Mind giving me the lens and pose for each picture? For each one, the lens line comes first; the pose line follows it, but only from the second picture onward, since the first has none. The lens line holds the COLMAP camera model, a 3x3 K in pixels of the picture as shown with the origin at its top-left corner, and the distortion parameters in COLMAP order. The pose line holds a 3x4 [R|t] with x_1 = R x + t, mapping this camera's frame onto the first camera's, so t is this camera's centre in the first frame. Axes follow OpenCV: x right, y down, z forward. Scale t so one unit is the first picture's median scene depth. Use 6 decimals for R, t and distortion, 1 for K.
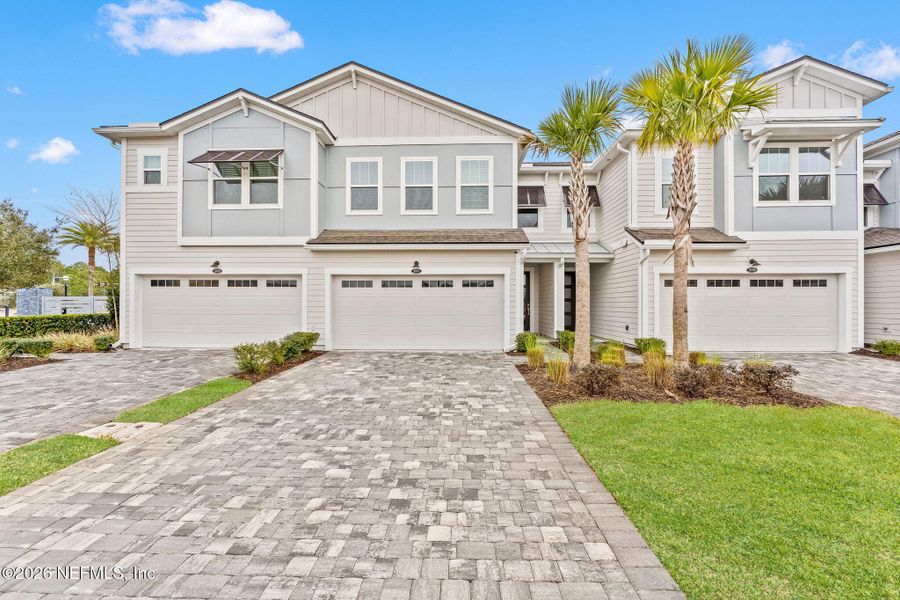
lens RADIAL K [[362.4, 0, 450.8], [0, 362.4, 301.2], [0, 0, 1]] dist [-0.000460, -0.001084]
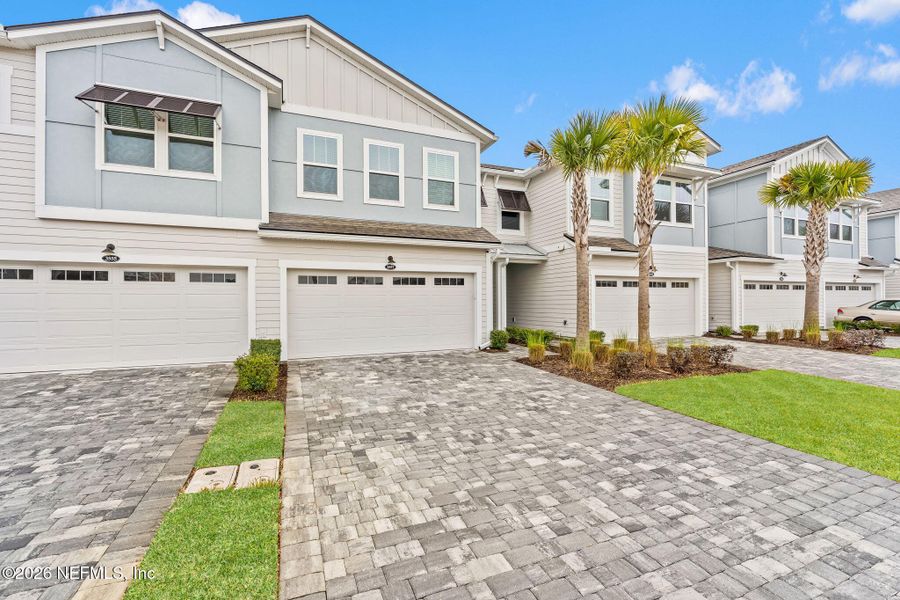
lens RADIAL K [[393.7, 0, 452.0], [0, 393.7, 300.2], [0, 0, 1]] dist [-0.000821, -0.001267]
pose [[0.909497, -0.005129, 0.415679, -0.459756], [0.003898, 0.999985, 0.003811, -0.003332], [-0.415692, -0.001845, 0.909504, 0.040711]]
